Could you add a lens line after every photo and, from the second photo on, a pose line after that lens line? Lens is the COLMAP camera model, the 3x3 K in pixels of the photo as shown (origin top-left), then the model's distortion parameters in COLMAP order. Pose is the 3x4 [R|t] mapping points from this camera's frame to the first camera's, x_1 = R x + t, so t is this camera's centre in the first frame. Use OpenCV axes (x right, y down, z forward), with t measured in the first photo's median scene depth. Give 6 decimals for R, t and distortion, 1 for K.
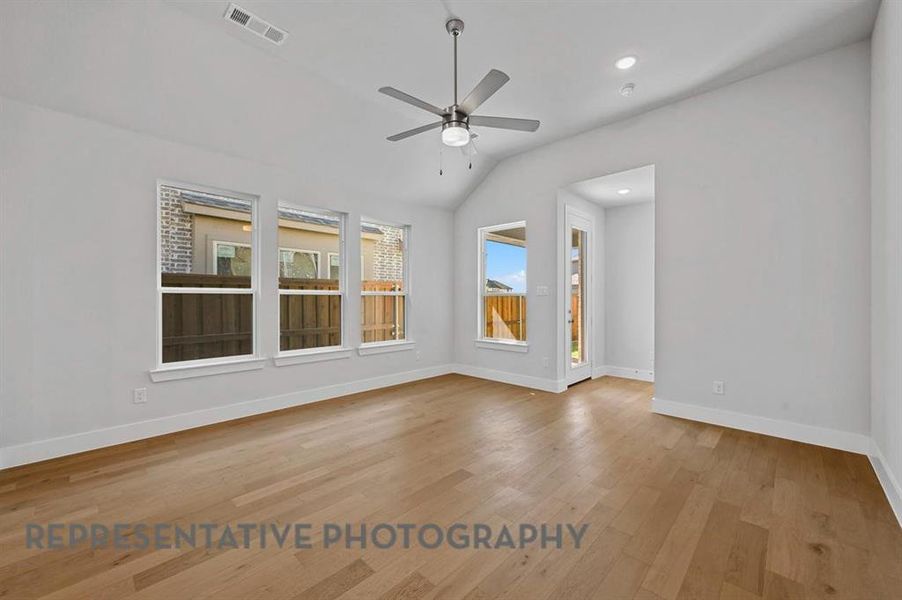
lens RADIAL K [[356.9, 0, 445.6], [0, 356.9, 300.5], [0, 0, 1]] dist [0.000254, 0.000629]
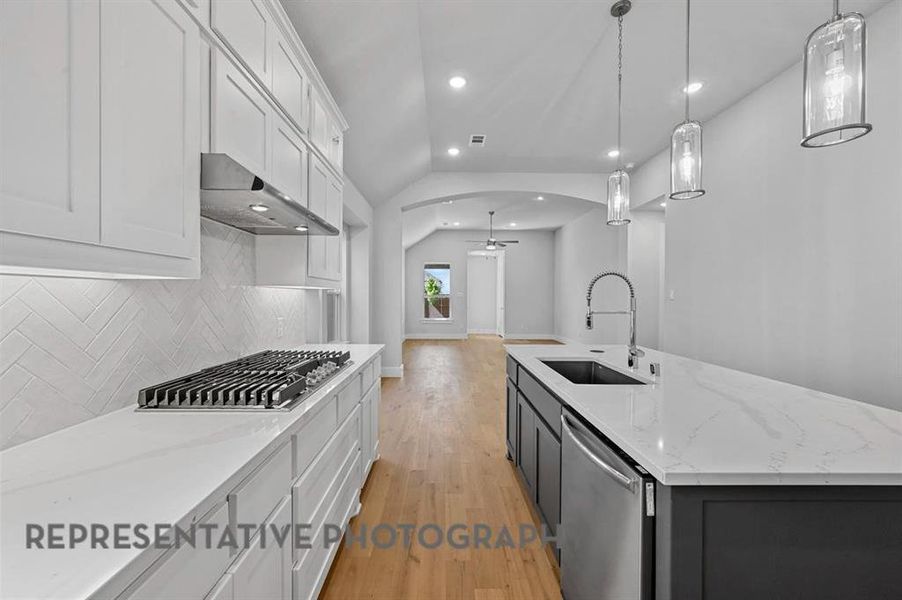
lens RADIAL K [[356.9, 0, 453.3], [0, 356.9, 297.3], [0, 0, 1]] dist [0.000254, 0.000629]
pose [[0.695361, 0.002369, 0.718656, -1.107861], [-0.005862, 0.999980, 0.002376, -0.014023], [-0.718636, -0.005865, 0.695361, -0.422583]]
